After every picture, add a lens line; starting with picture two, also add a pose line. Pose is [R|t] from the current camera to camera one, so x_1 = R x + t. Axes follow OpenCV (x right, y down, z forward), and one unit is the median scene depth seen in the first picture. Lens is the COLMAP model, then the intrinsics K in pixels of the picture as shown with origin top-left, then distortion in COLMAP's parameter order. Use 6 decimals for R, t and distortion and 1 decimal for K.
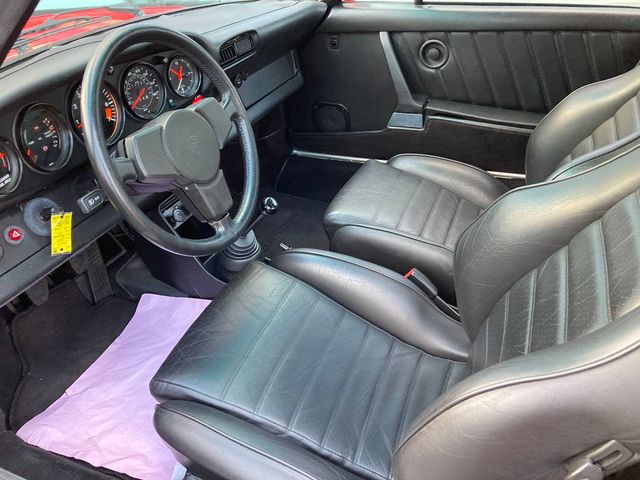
lens RADIAL K [[533.6, 0, 313.1], [0, 533.6, 242.5], [0, 0, 1]] dist [0.009789, 0.017371]
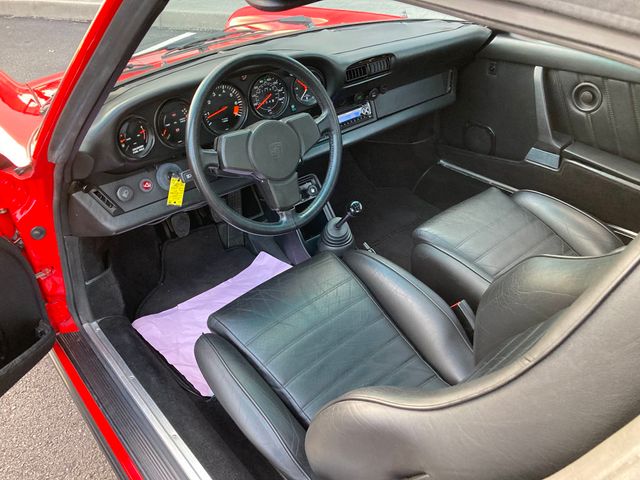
lens RADIAL K [[533.6, 0, 316.9], [0, 533.6, 242.3], [0, 0, 1]] dist [0.009789, 0.017371]
pose [[0.889848, 0.274432, -0.364497, 0.232750], [-0.259838, 0.961489, 0.089565, -0.065369], [0.375039, 0.015011, 0.926887, -0.081822]]
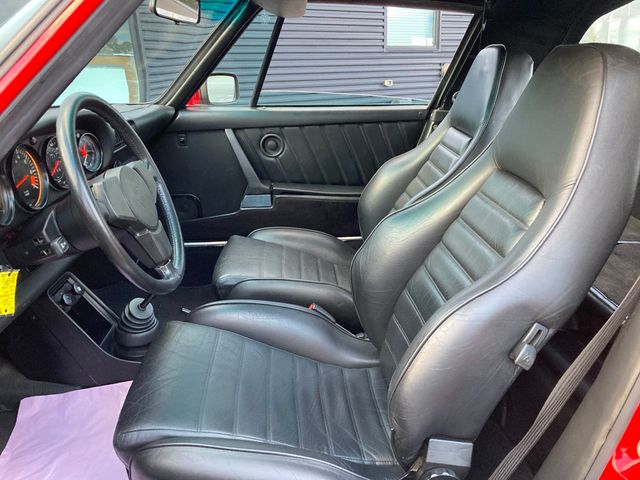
lens RADIAL K [[533.6, 0, 321.7], [0, 533.6, 234.6], [0, 0, 1]] dist [0.009789, 0.017371]
pose [[0.900540, -0.101662, 0.422721, -0.218005], [0.204129, 0.957317, -0.204635, 0.118685], [-0.383874, 0.270571, 0.882854, -0.056725]]
